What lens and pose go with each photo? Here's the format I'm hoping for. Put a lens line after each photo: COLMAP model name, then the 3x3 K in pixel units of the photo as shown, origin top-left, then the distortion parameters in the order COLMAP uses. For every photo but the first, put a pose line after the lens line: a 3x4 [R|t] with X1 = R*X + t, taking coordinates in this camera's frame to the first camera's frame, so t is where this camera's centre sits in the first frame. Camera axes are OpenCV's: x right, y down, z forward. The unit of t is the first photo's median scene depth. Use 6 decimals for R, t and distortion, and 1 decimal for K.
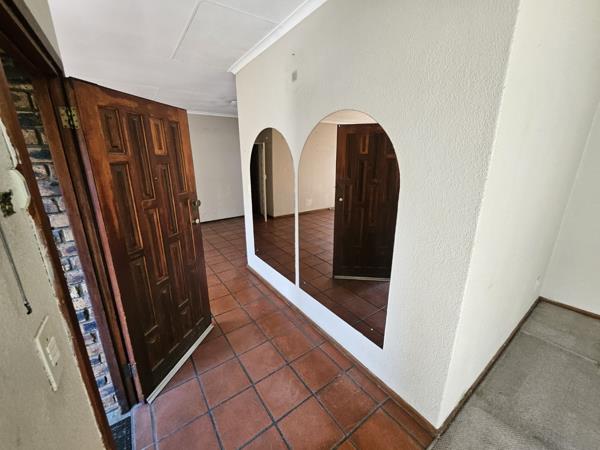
lens RADIAL K [[237.2, 0, 299.9], [0, 237.2, 224.6], [0, 0, 1]] dist [0.002797, -0.000139]
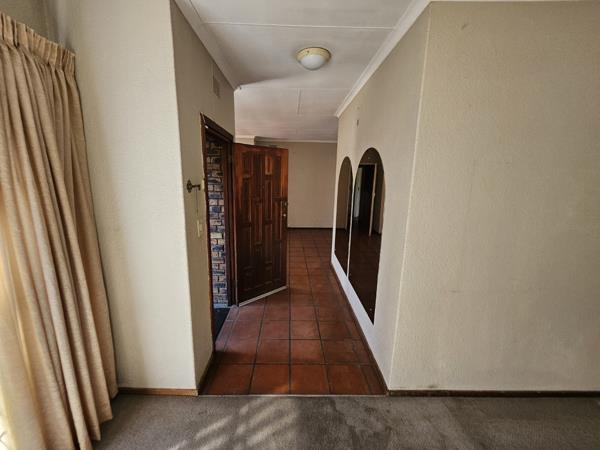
lens RADIAL K [[237.2, 0, 297.4], [0, 237.2, 225.7], [0, 0, 1]] dist [0.002797, -0.000139]
pose [[0.835576, 0.143110, -0.530408, 0.608224], [-0.179399, 0.983626, -0.017222, 0.082646], [0.519259, 0.109545, 0.847567, -0.380453]]
